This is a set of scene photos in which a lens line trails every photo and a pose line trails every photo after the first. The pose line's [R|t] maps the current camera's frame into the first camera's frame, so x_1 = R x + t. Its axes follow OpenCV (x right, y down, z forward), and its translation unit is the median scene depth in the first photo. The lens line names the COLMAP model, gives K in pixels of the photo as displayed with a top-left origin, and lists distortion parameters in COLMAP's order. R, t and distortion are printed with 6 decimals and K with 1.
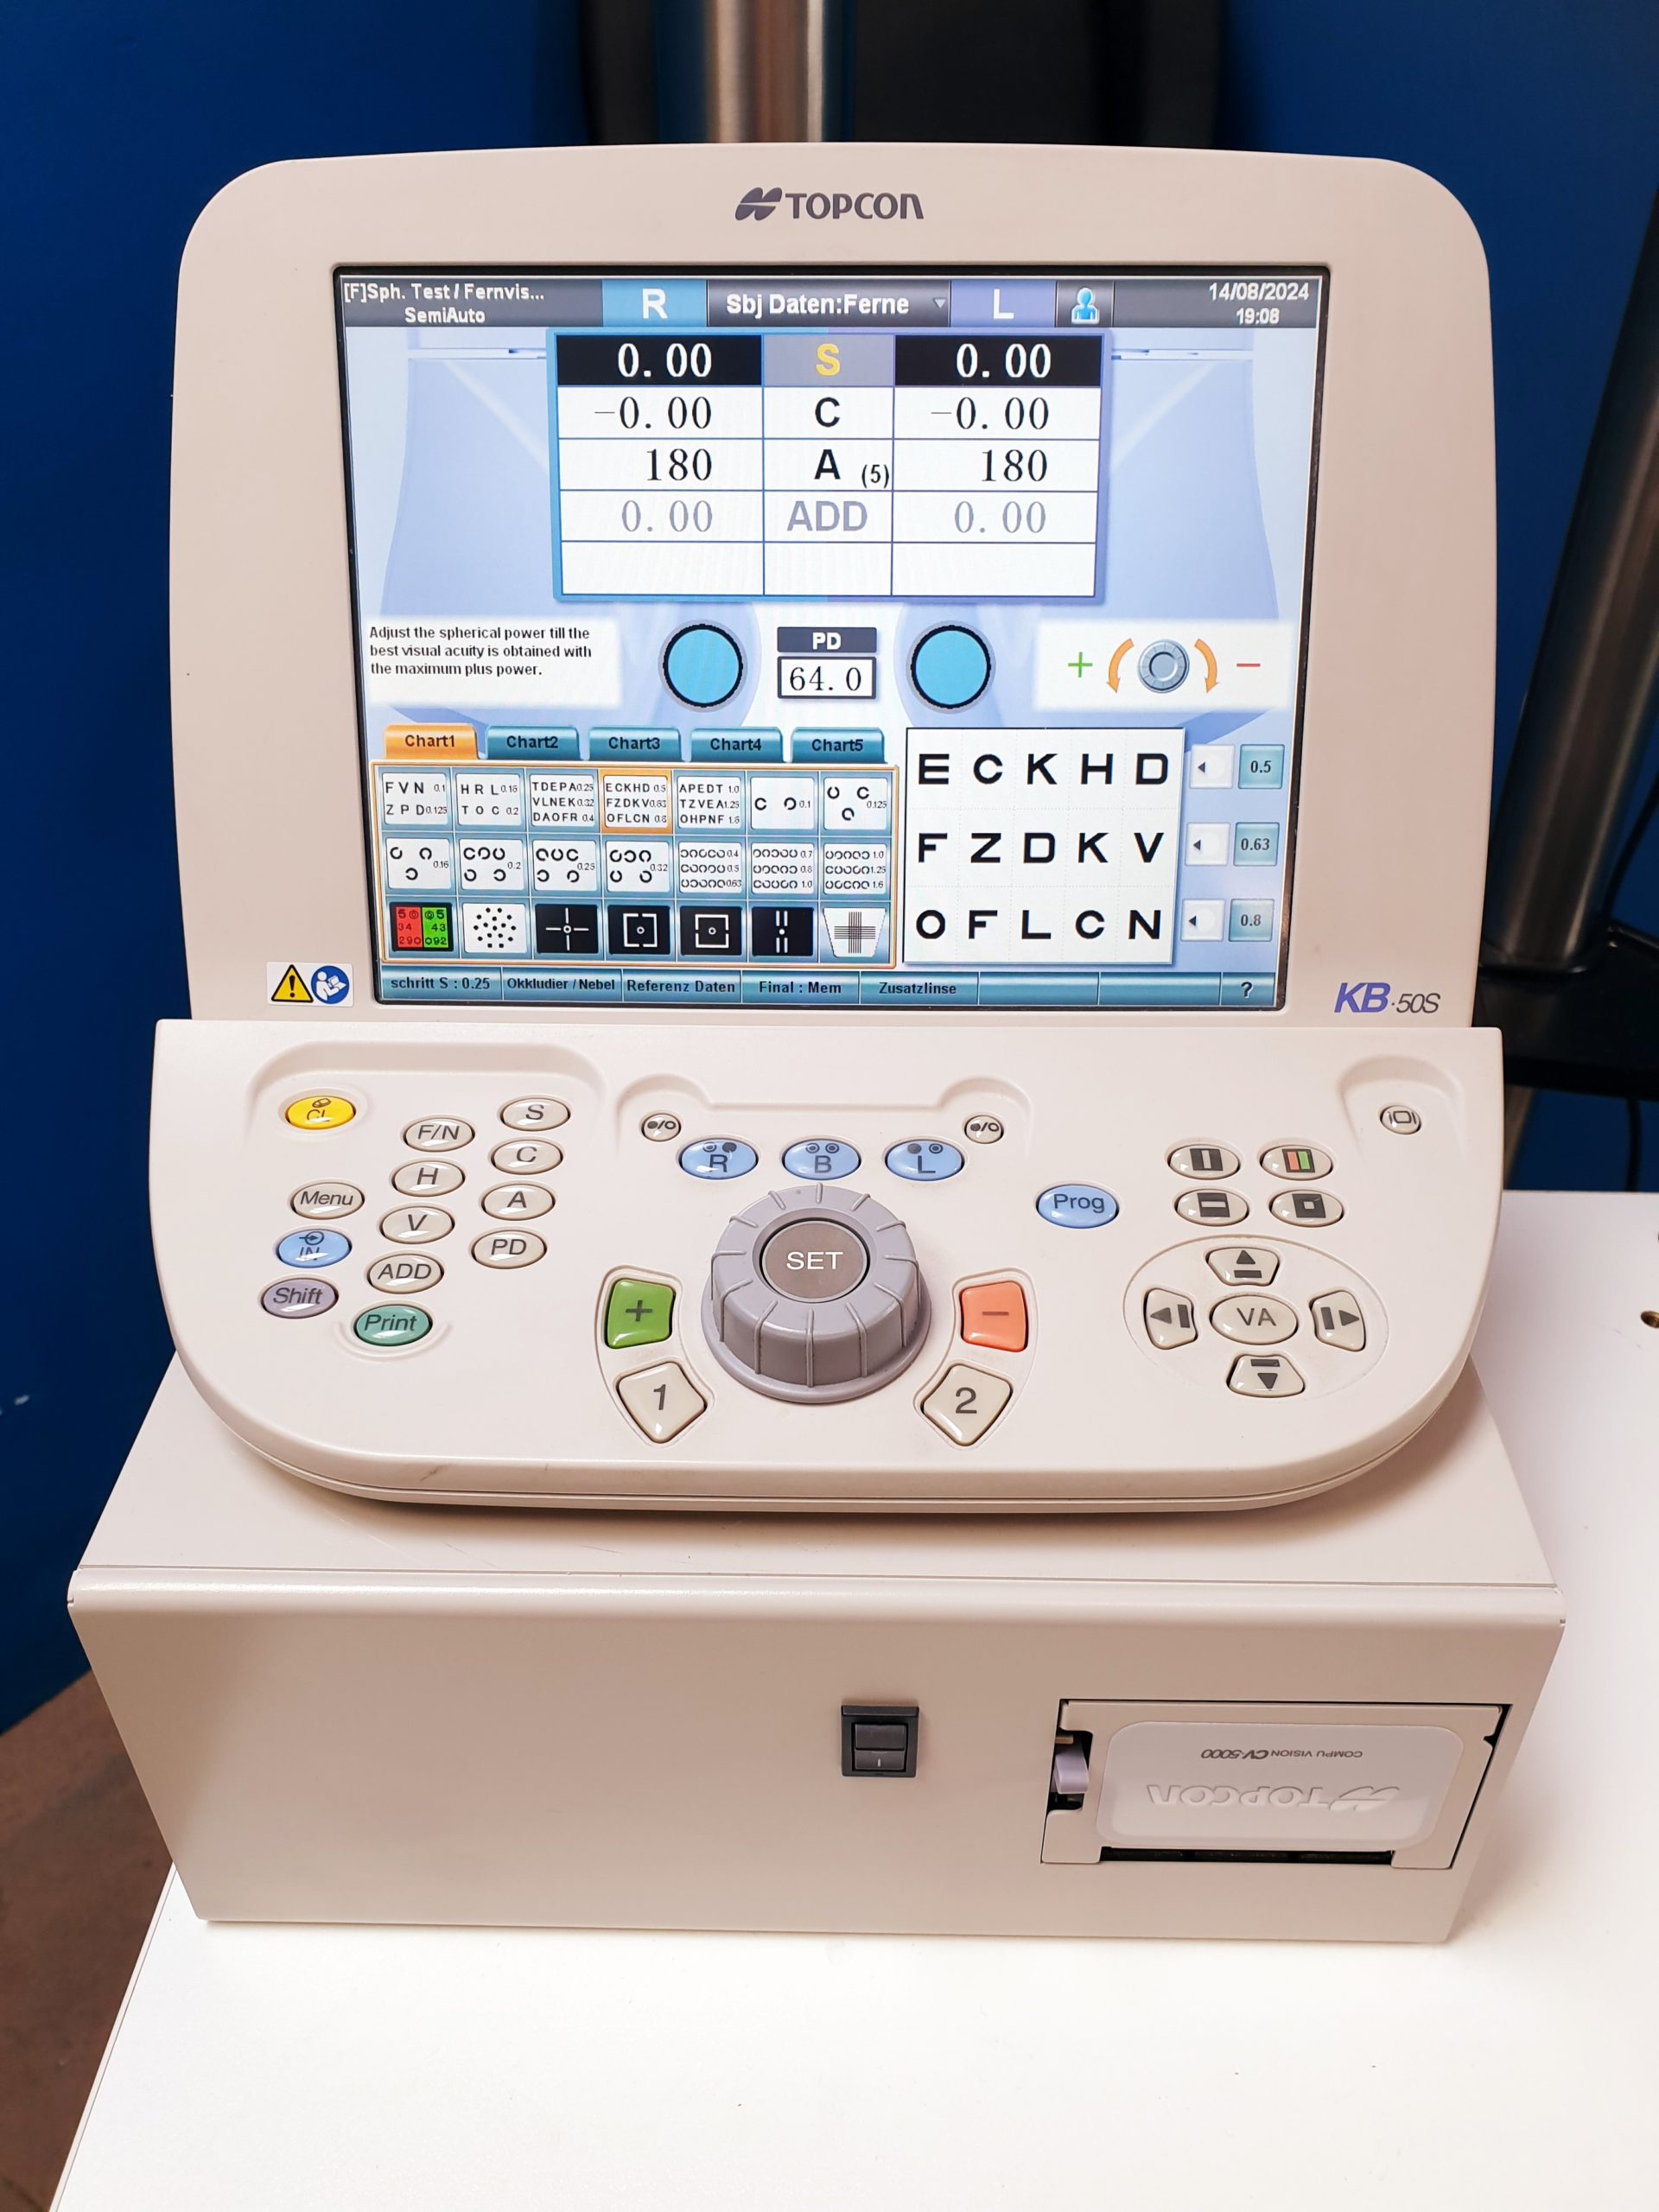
lens RADIAL K [[1715.5, 0, 824.7], [0, 1715.5, 1118.1], [0, 0, 1]] dist [0.099291, -0.113561]
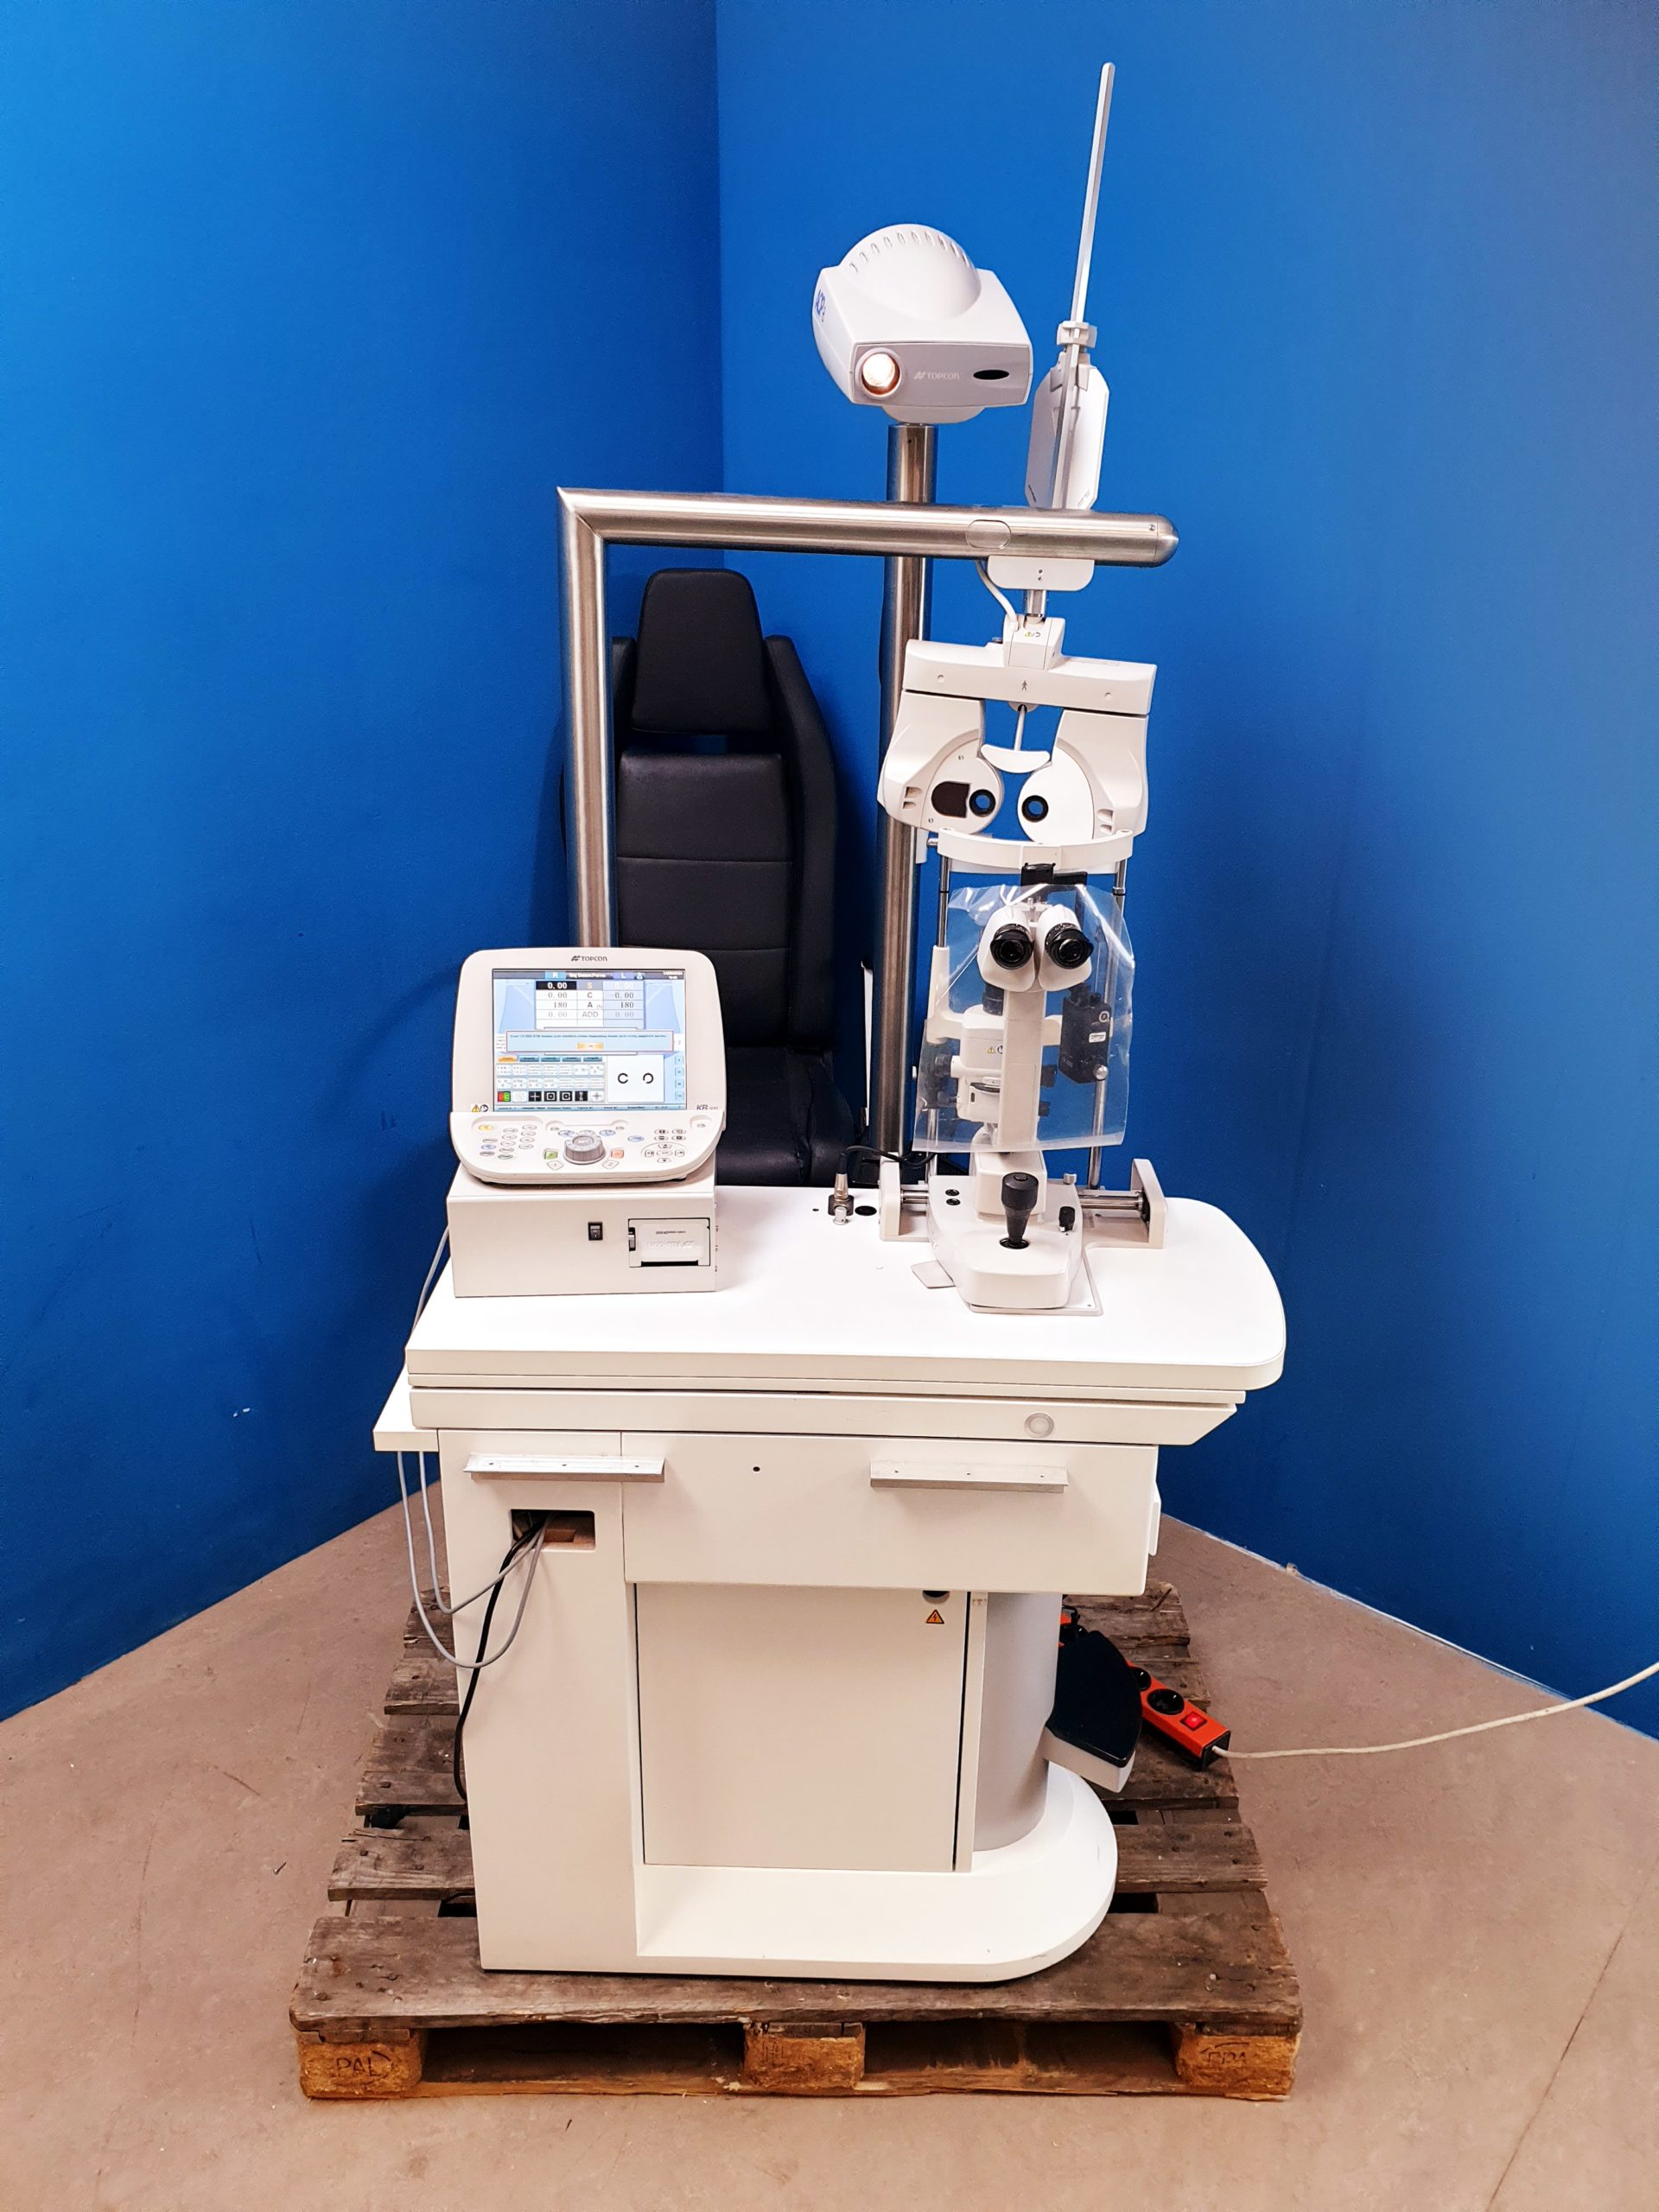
lens RADIAL K [[1715.5, 0, 824.7], [0, 1715.5, 1118.1], [0, 0, 1]] dist [0.099291, -0.113561]
pose [[0.997397, -0.012574, 0.071001, 0.324595], [0.030211, 0.966956, -0.253149, 1.232947], [-0.065471, 0.254635, 0.964818, -3.793562]]
